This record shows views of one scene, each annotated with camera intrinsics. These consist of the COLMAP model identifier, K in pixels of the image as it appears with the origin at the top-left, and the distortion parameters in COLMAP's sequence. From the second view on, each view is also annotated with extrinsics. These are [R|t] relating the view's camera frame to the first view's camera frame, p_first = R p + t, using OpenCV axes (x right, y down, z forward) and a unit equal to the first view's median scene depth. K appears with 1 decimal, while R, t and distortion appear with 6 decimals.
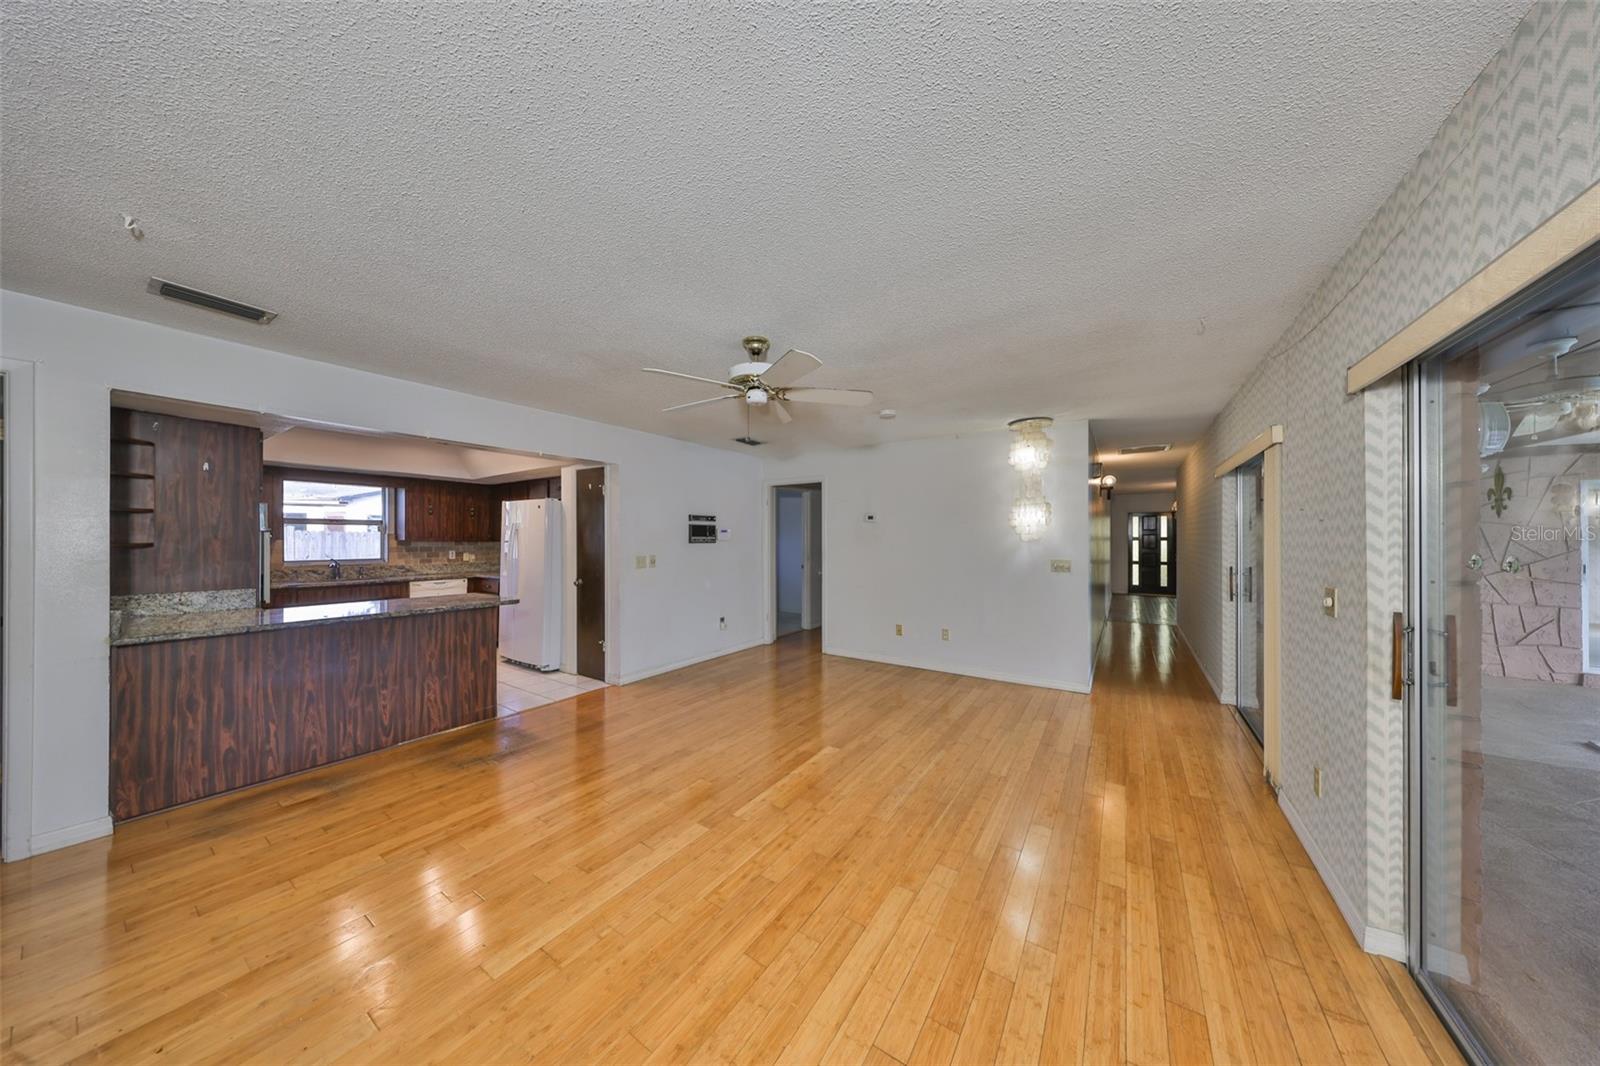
lens RADIAL K [[491.6, 0, 797.7], [0, 491.6, 538.4], [0, 0, 1]] dist [0.001675, 0.000060]
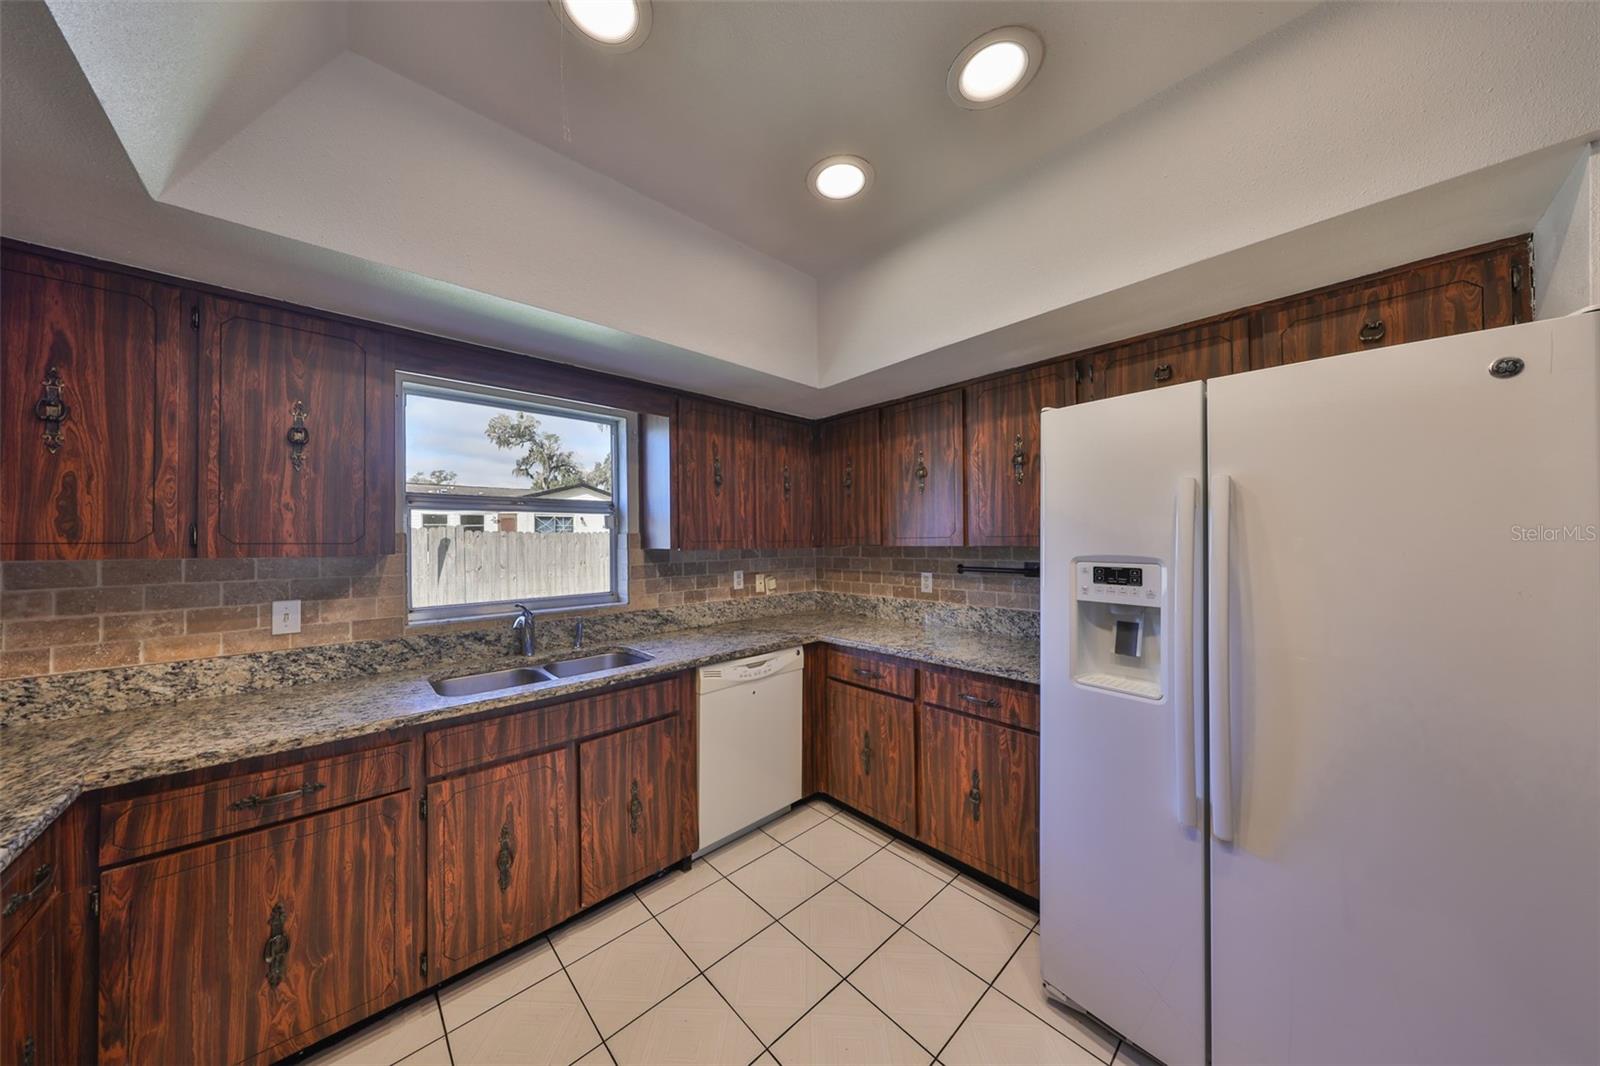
lens RADIAL K [[513.7, 0, 802.7], [0, 513.7, 535.5], [0, 0, 1]] dist [-0.001621, -0.000199]
pose [[0.970846, -0.008651, -0.239546, -0.786485], [0.007741, 0.999959, -0.004738, -0.006280], [0.239578, 0.002746, 0.970873, 0.827454]]
